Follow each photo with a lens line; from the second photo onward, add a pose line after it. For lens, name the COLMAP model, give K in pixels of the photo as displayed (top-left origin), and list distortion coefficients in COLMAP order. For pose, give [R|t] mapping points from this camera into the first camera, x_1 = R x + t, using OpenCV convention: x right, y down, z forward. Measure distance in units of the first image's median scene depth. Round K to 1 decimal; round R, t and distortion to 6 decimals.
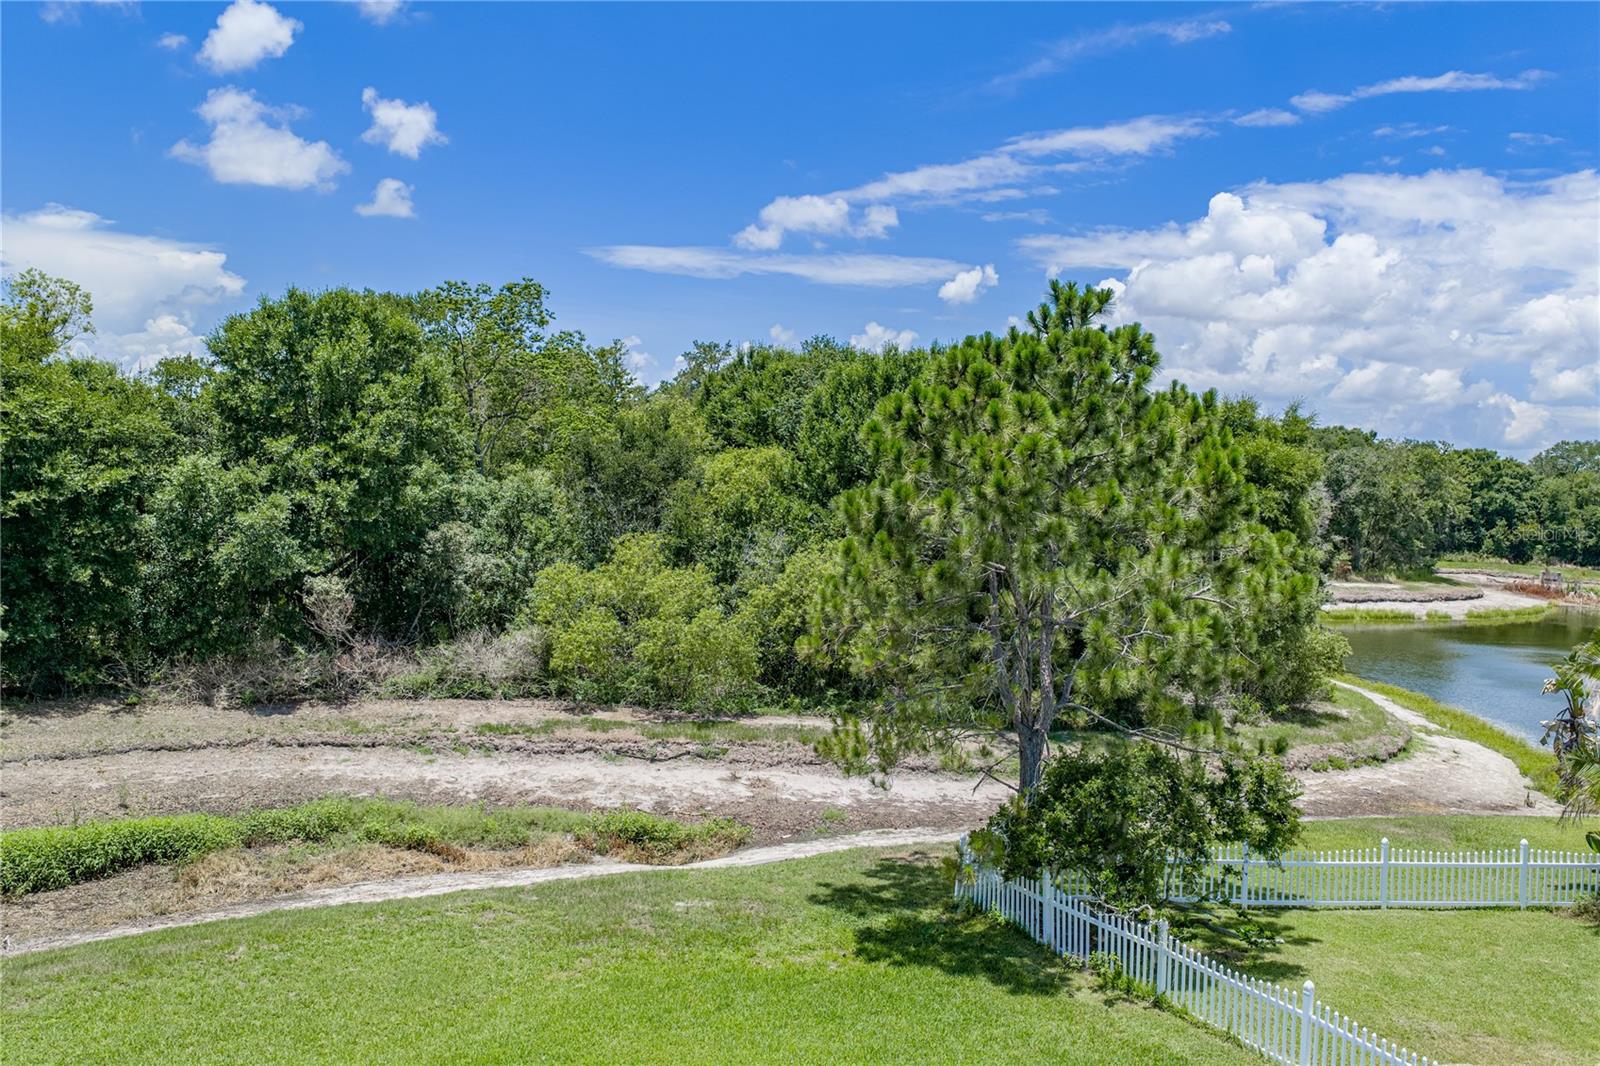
lens RADIAL K [[1336.6, 0, 779.8], [0, 1336.6, 543.7], [0, 0, 1]] dist [0.060911, -0.038239]
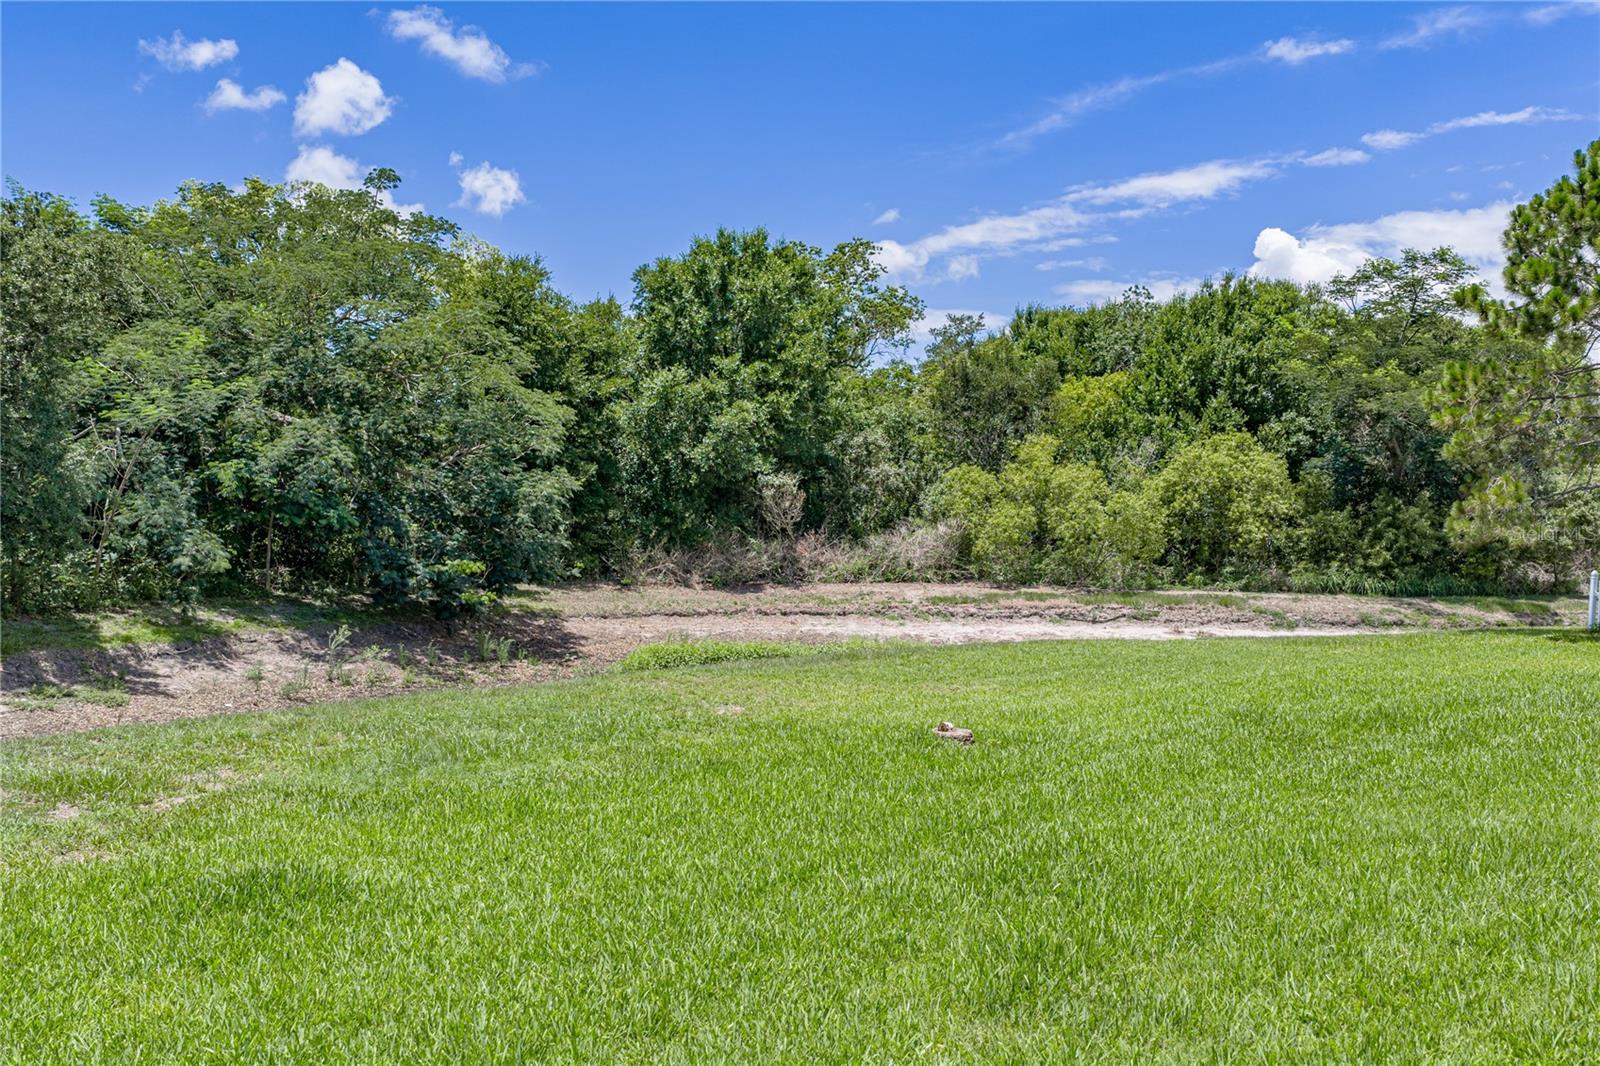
lens RADIAL K [[1336.6, 0, 818.9], [0, 1336.6, 528.9], [0, 0, 1]] dist [0.060911, -0.038239]
pose [[0.999510, -0.023959, -0.020141, -0.281351], [0.022908, 0.998441, -0.050898, 0.127229], [0.021329, 0.050411, 0.998501, -0.122112]]
